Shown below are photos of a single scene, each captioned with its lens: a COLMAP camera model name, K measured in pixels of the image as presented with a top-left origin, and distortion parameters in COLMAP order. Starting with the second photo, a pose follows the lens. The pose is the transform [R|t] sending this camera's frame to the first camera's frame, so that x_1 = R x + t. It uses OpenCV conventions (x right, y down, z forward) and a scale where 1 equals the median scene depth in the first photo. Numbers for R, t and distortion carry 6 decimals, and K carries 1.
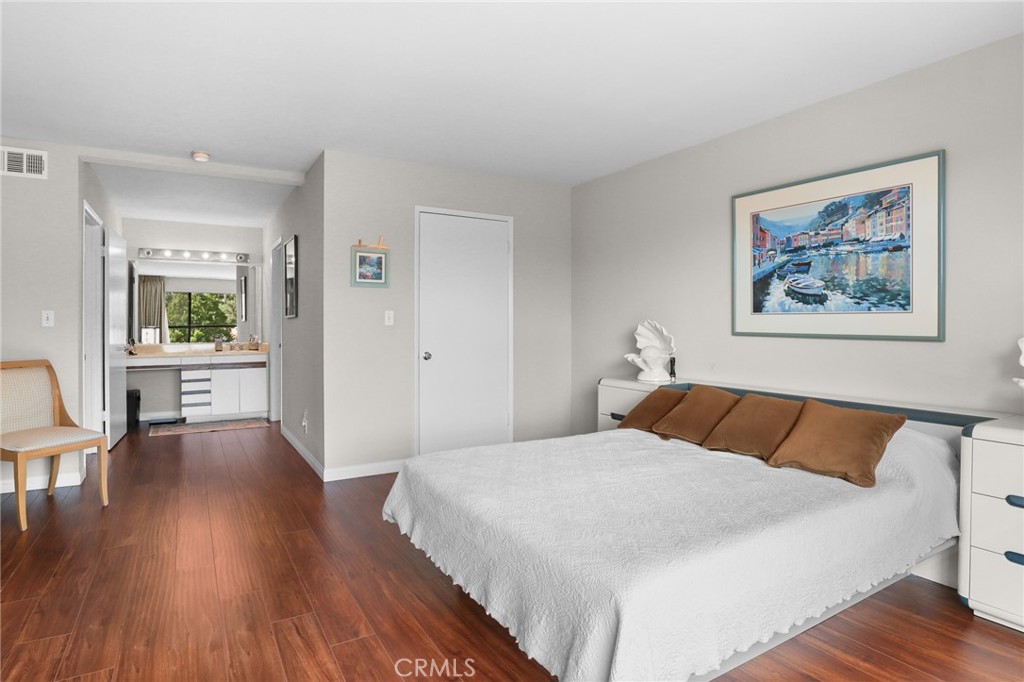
lens RADIAL K [[551.7, 0, 514.0], [0, 551.7, 335.2], [0, 0, 1]] dist [-0.014838, 0.002705]
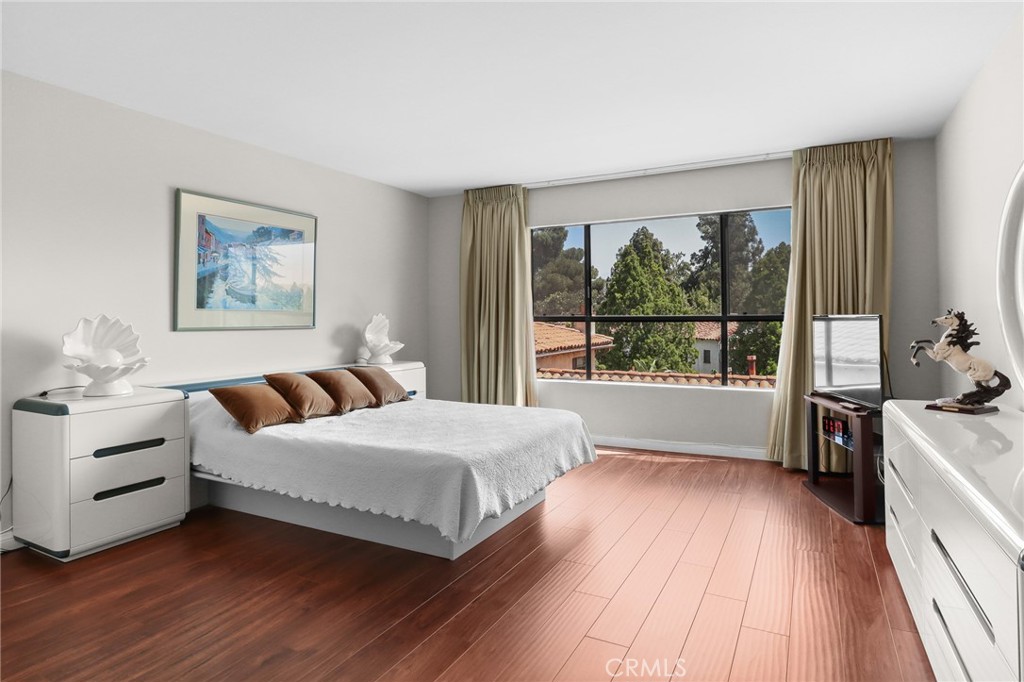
lens RADIAL K [[551.7, 0, 514.0], [0, 551.7, 335.2], [0, 0, 1]] dist [-0.014838, 0.002705]
pose [[-0.500565, -0.029938, 0.865181, -0.784712], [0.020328, 0.998720, 0.046319, -0.026880], [-0.865460, 0.040773, -0.499316, 1.026031]]
